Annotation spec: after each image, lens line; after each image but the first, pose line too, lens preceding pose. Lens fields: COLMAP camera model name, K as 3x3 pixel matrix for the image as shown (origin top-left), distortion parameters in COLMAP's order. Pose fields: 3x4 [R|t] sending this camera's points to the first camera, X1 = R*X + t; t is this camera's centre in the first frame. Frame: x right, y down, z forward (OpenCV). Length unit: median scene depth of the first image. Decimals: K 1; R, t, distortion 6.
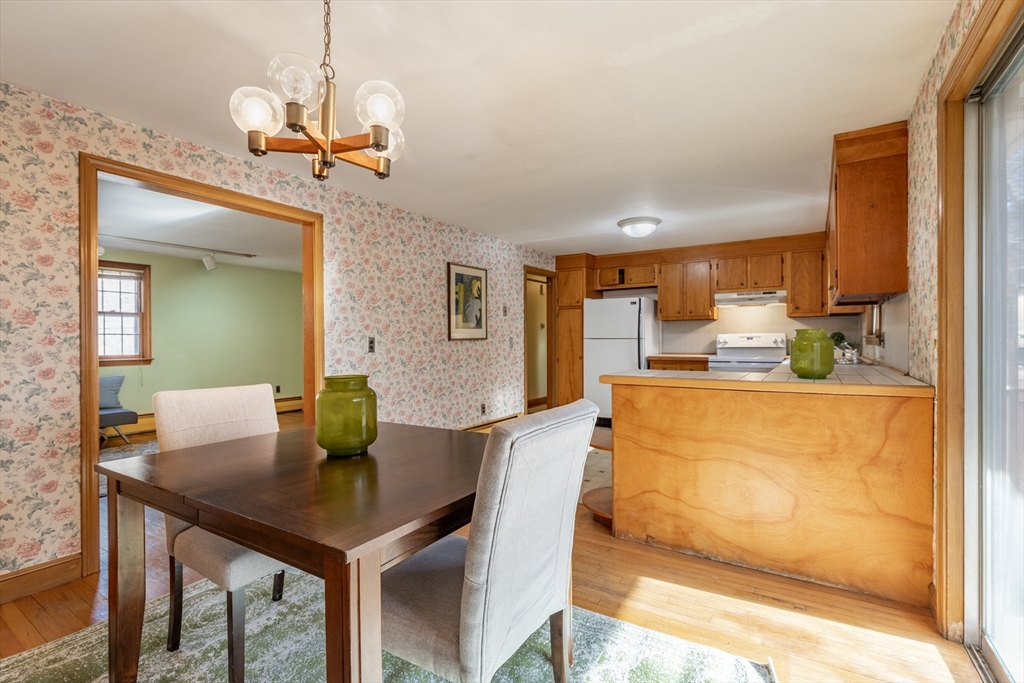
lens RADIAL K [[467.0, 0, 517.9], [0, 467.0, 338.4], [0, 0, 1]] dist [0.005474, -0.000960]
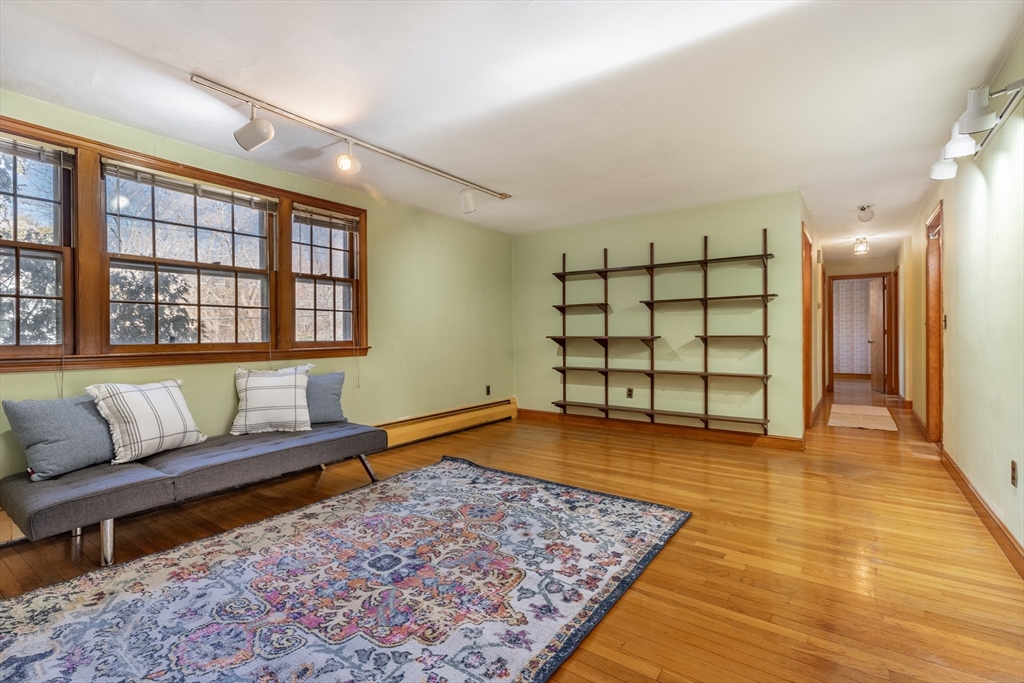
lens RADIAL K [[467.0, 0, 518.9], [0, 467.0, 319.4], [0, 0, 1]] dist [0.005474, -0.000960]
pose [[0.998671, -0.001309, -0.051526, -0.571712], [-0.000294, 0.999517, -0.031085, 0.027277], [0.051542, 0.031059, 0.998188, 0.362899]]
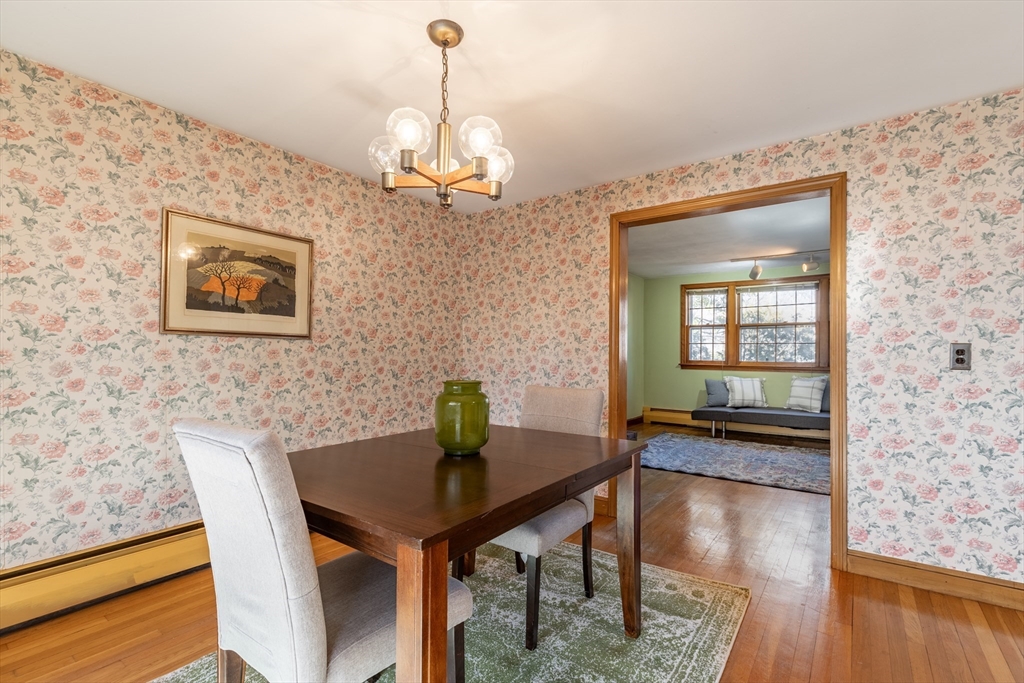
lens RADIAL K [[467.0, 0, 538.9], [0, 467.0, 342.5], [0, 0, 1]] dist [0.005474, -0.000960]
pose [[-0.019406, -0.011680, -0.999743, 0.210898], [0.002260, 0.999929, -0.011726, 0.001668], [0.999809, -0.002487, -0.019378, 0.338838]]
